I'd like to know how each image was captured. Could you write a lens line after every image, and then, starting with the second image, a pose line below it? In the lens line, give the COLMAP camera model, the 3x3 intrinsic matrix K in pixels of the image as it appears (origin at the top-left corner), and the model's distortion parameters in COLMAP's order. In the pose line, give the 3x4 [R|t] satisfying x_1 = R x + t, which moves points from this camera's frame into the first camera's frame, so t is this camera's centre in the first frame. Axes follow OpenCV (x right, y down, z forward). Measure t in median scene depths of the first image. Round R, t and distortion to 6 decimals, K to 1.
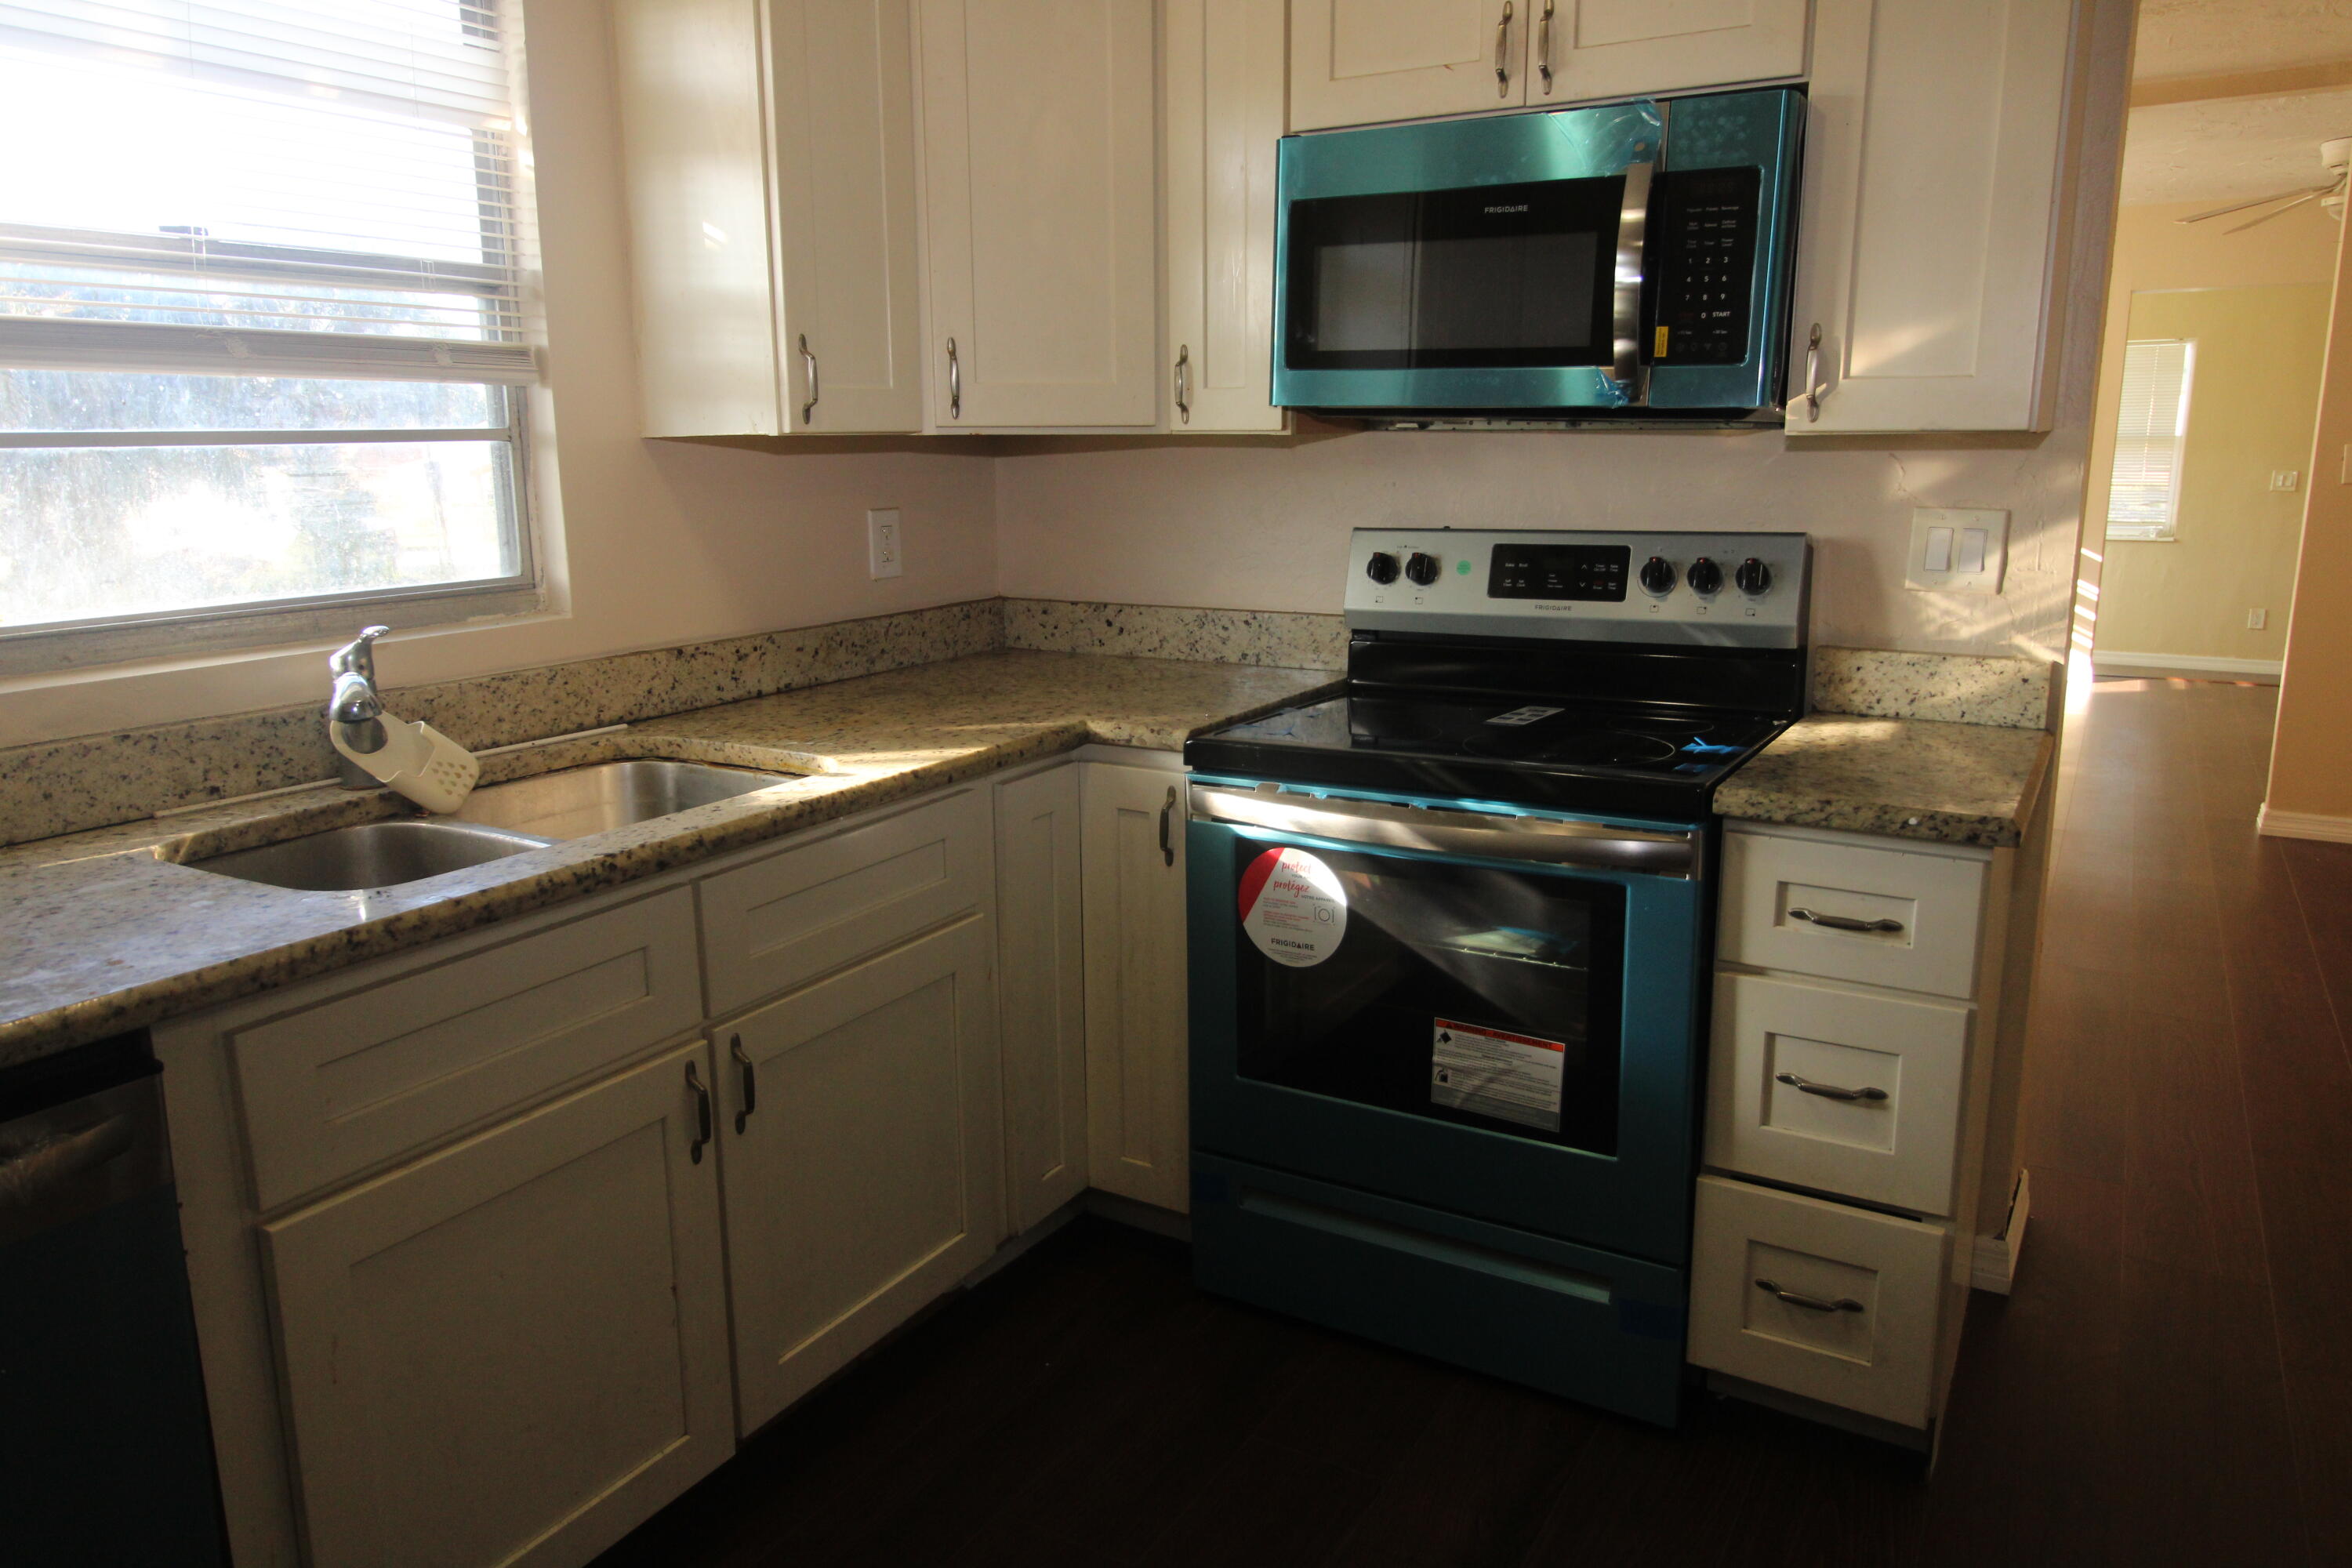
lens RADIAL K [[1571.1, 0, 1171.3], [0, 1571.1, 748.7], [0, 0, 1]] dist [0.005390, -0.007206]
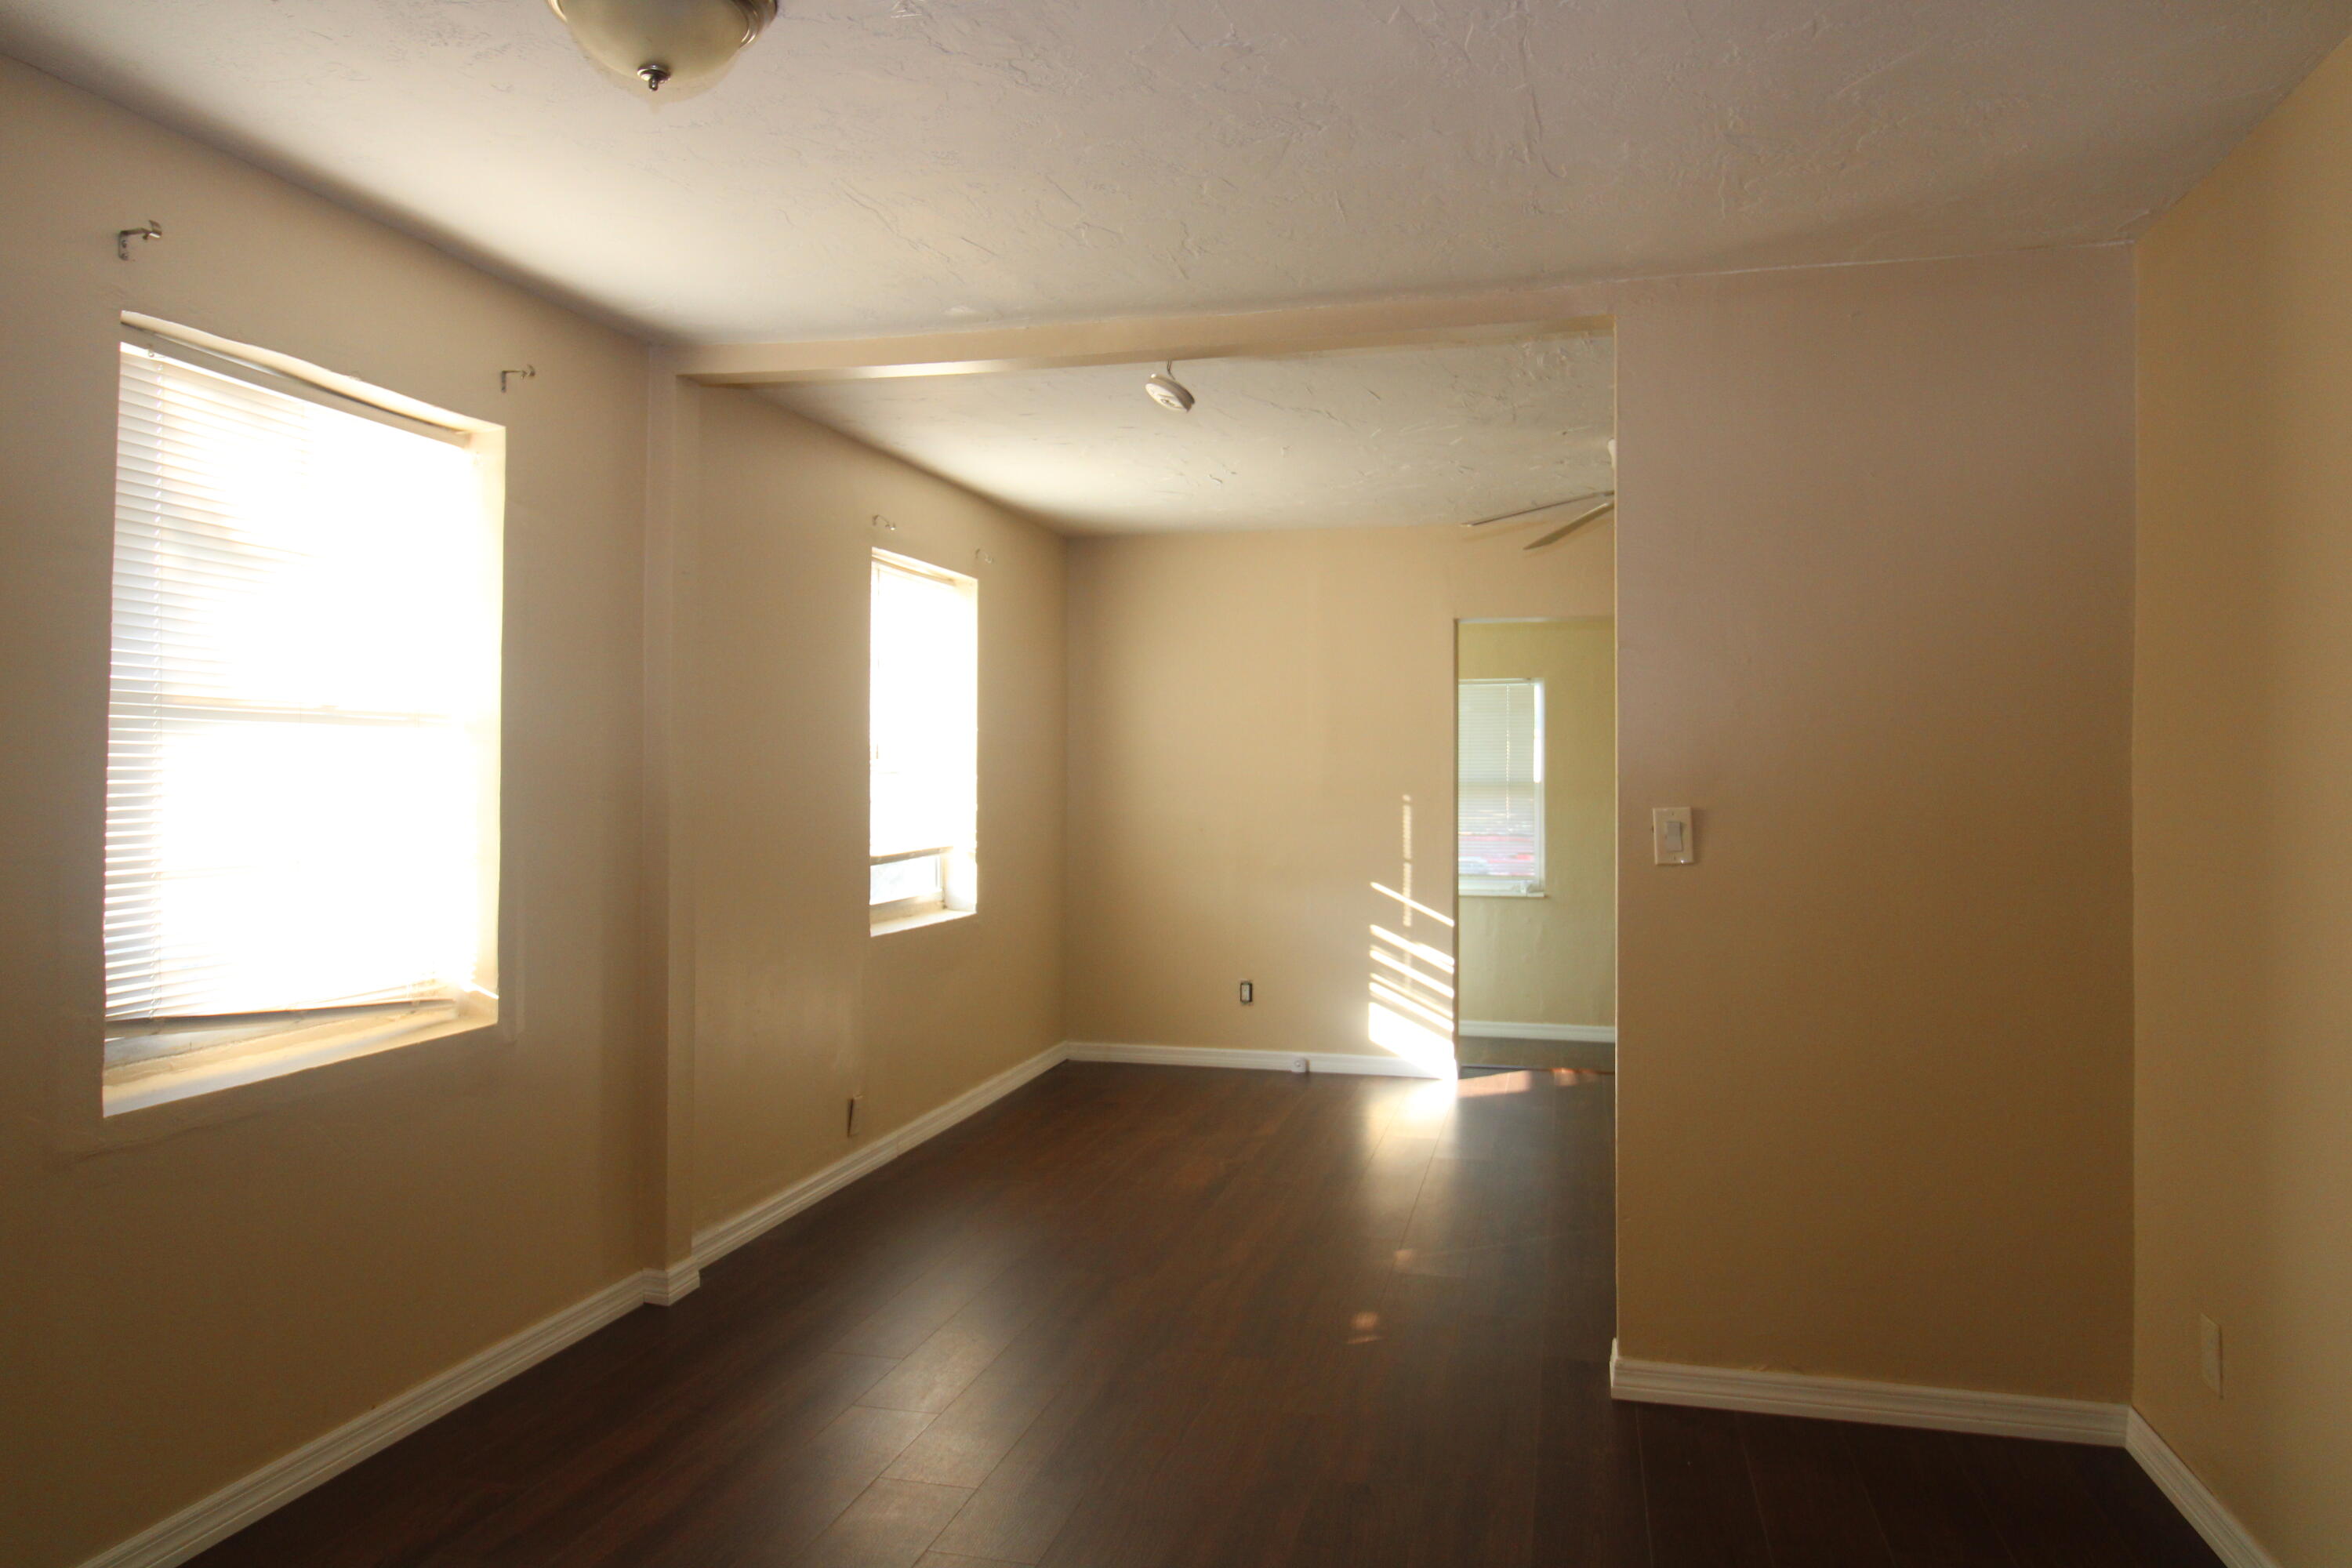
lens RADIAL K [[1571.1, 0, 1171.3], [0, 1571.1, 748.7], [0, 0, 1]] dist [0.005390, -0.007206]
pose [[0.955406, 0.015234, 0.294902, 0.175474], [0.050276, 0.975695, -0.213285, -0.035489], [-0.290984, 0.218601, 0.931419, 0.216997]]
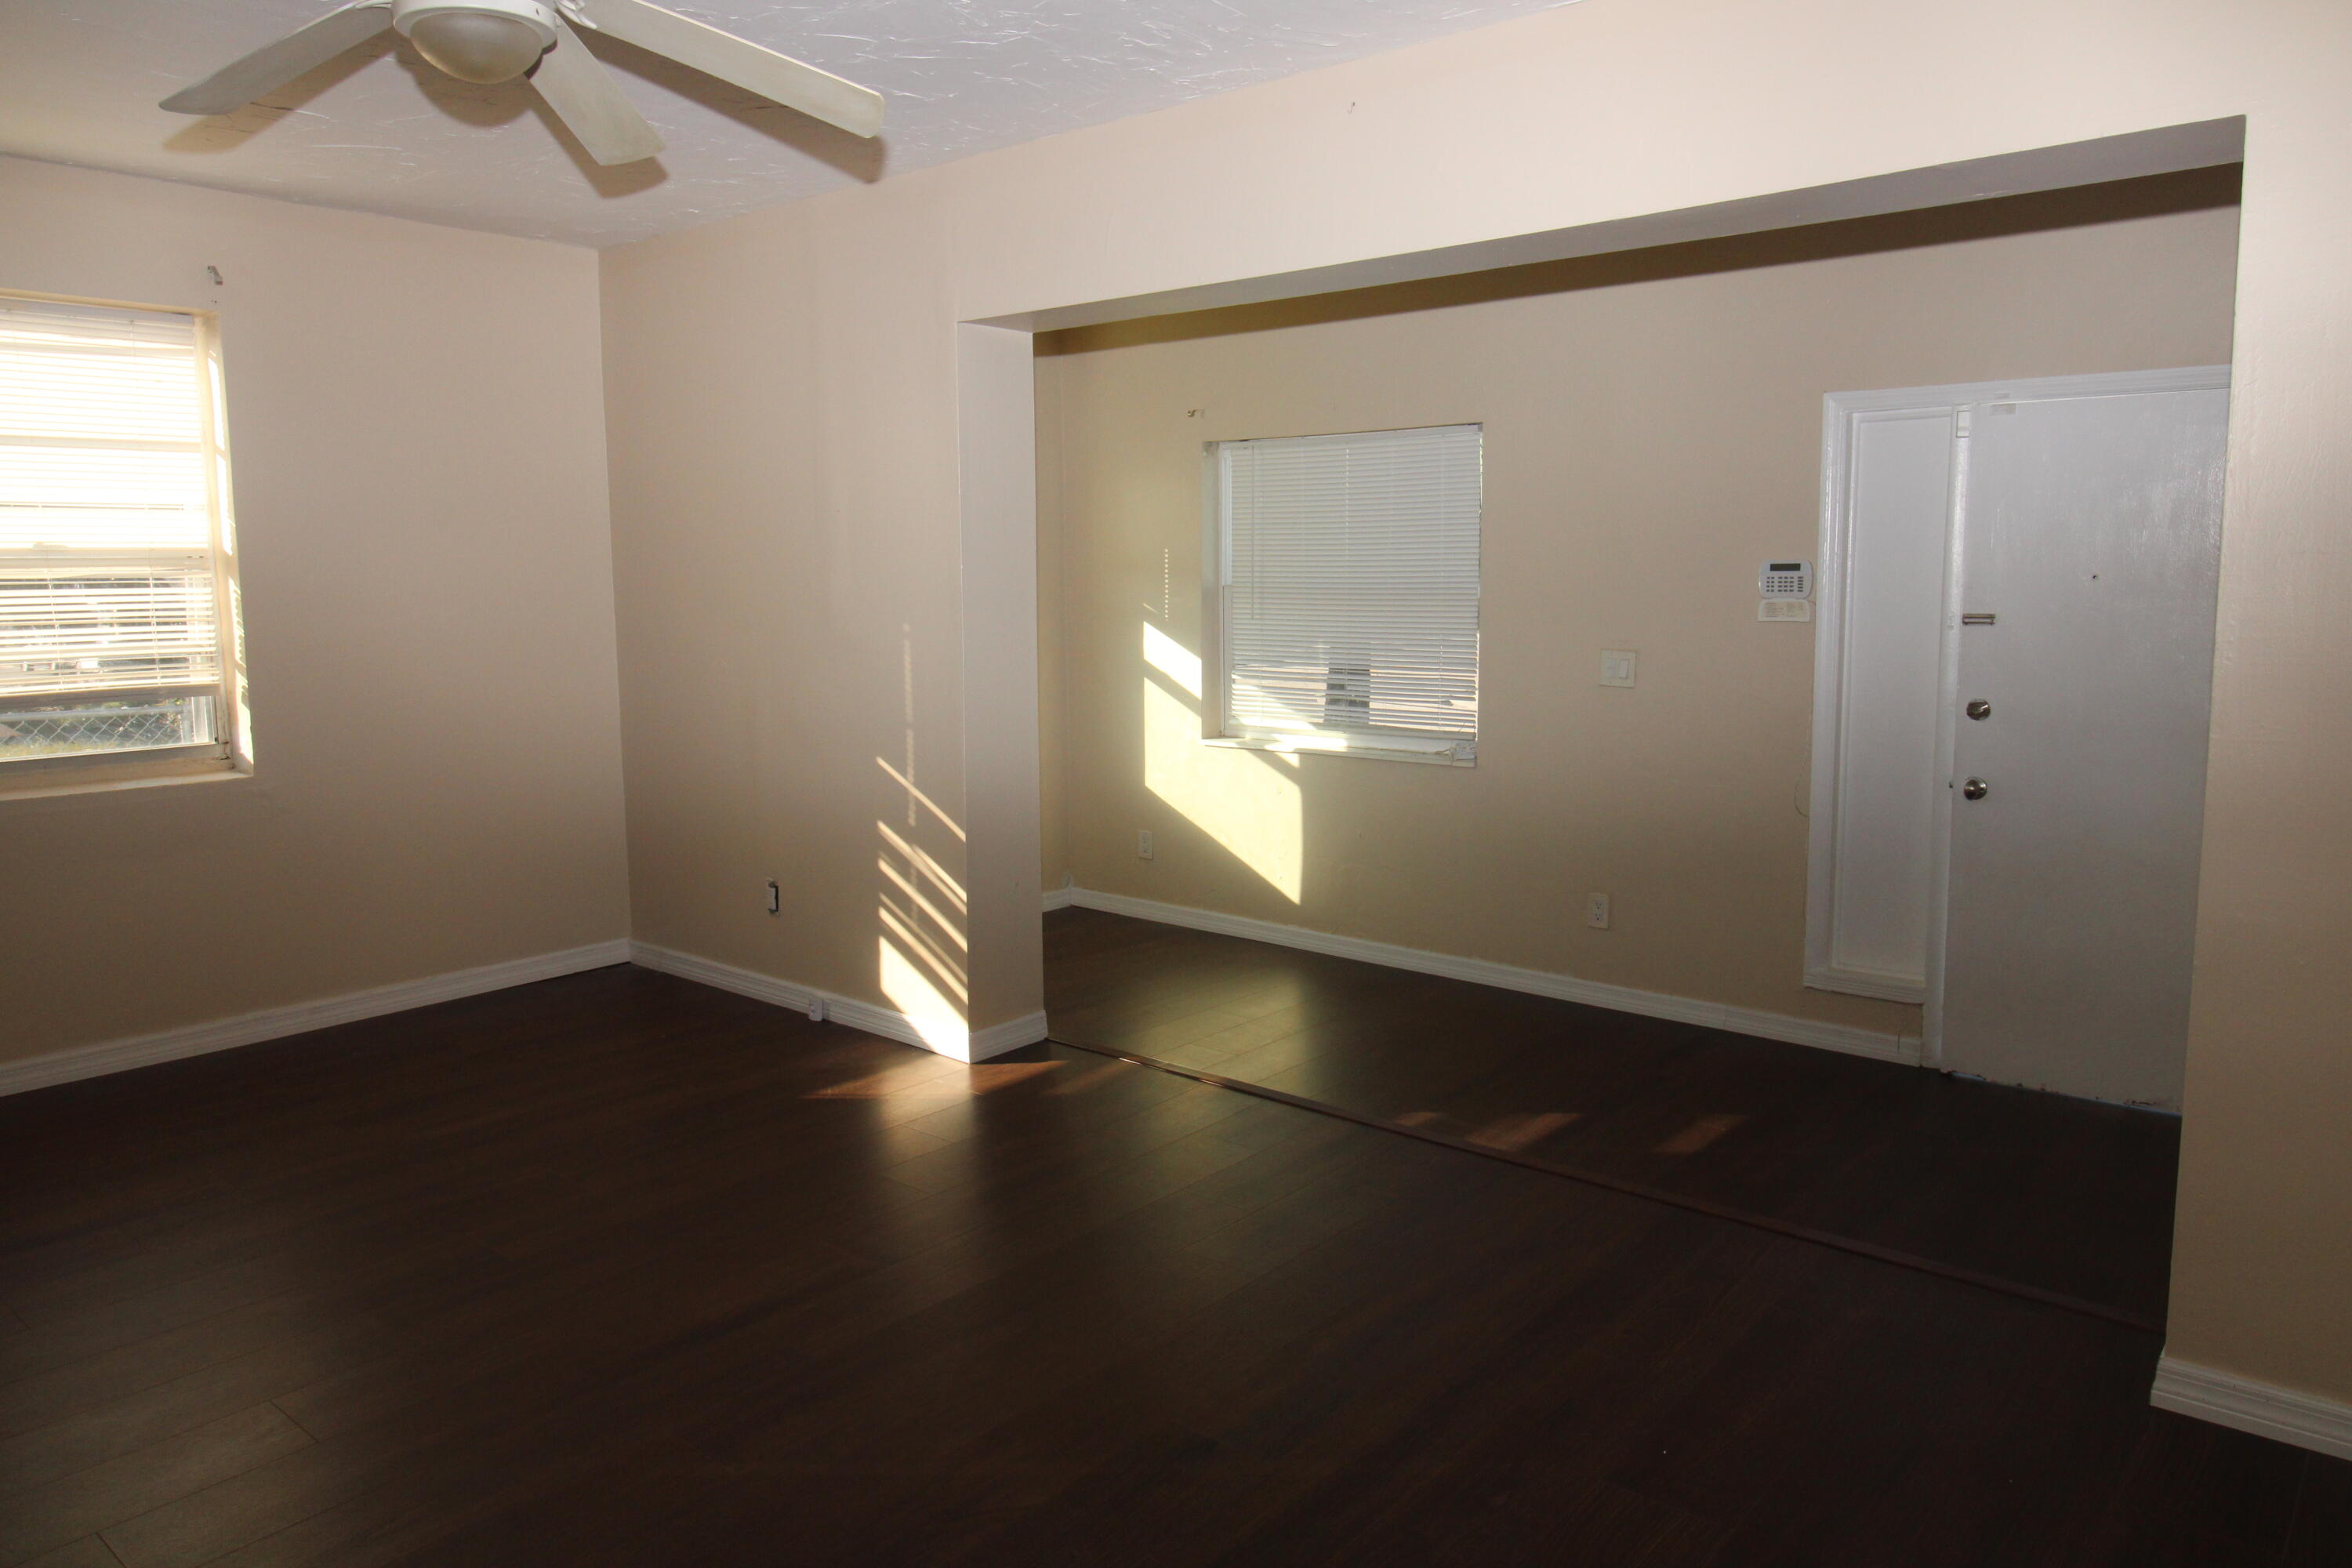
lens RADIAL K [[1595.0, 0, 1165.5], [0, 1595.0, 776.4], [0, 0, 1]] dist [-0.002178, -0.002158]
pose [[0.981686, 0.020587, -0.189391, 0.656748], [-0.031993, 0.997841, -0.057365, -0.094228], [0.187801, 0.062374, 0.980225, 0.418634]]
